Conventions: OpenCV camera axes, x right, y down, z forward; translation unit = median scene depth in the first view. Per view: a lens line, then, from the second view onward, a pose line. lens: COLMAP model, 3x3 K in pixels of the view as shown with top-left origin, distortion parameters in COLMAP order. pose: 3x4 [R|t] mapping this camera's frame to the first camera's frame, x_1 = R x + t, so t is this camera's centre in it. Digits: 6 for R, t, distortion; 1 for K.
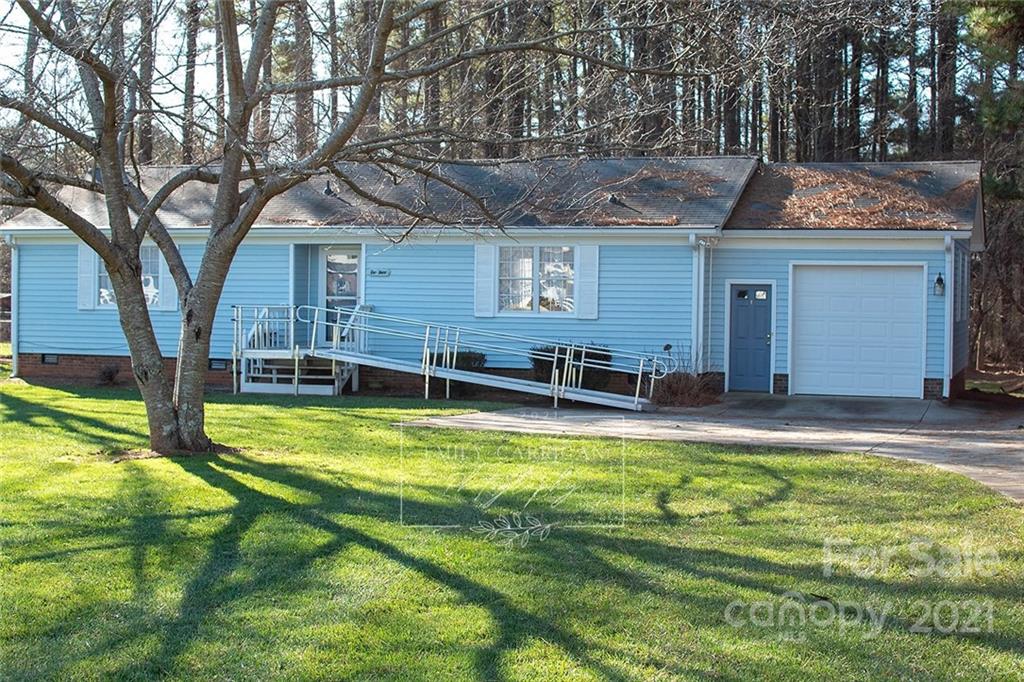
lens RADIAL K [[1615.1, 0, 513.1], [0, 1615.1, 341.3], [0, 0, 1]] dist [-0.155821, 0.000000]
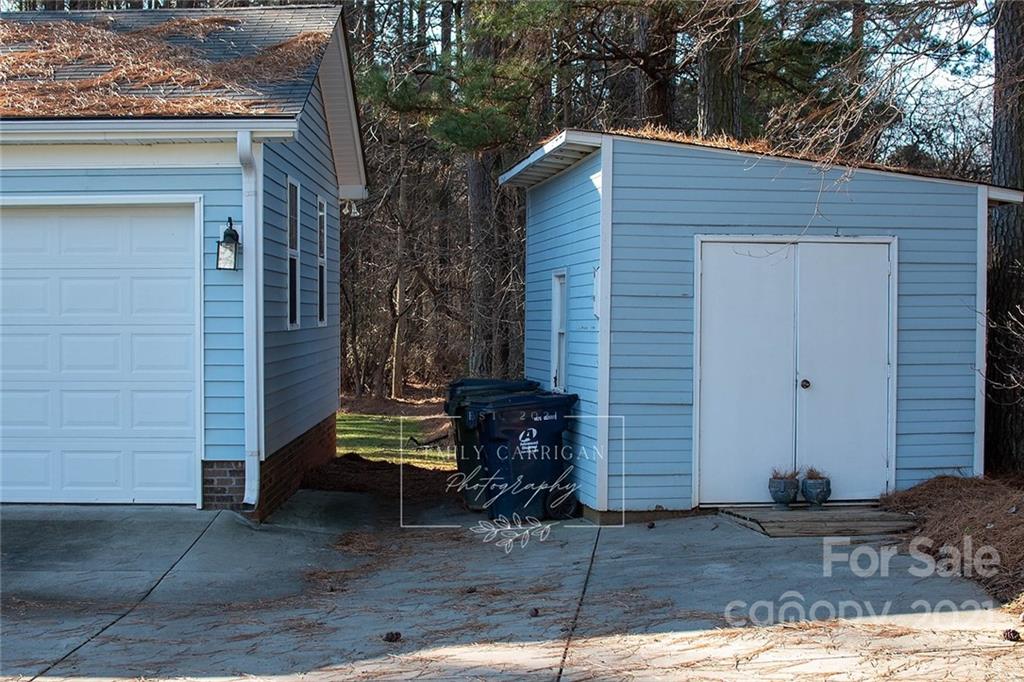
lens RADIAL K [[1615.1, 0, 510.8], [0, 1615.1, 341.6], [0, 0, 1]] dist [-0.155821, 0.000000]
pose [[0.946462, -0.021446, 0.322101, 0.193193], [0.024041, 0.999703, -0.004079, -0.005577], [-0.321917, 0.011605, 0.946697, 0.547581]]
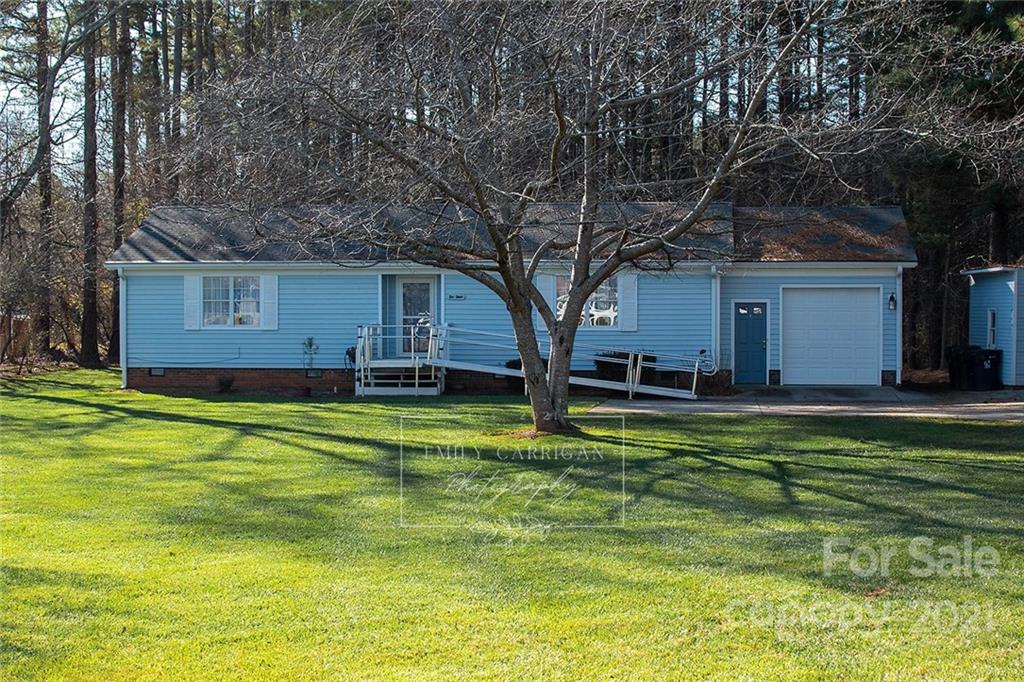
lens RADIAL K [[1615.1, 0, 511.8], [0, 1615.1, 341.0], [0, 0, 1]] dist [-0.155821, 0.000000]
pose [[0.976757, -0.019991, 0.213414, -0.333768], [0.019814, 0.999799, 0.002971, -0.011960], [-0.213430, 0.001326, 0.976957, -0.257841]]
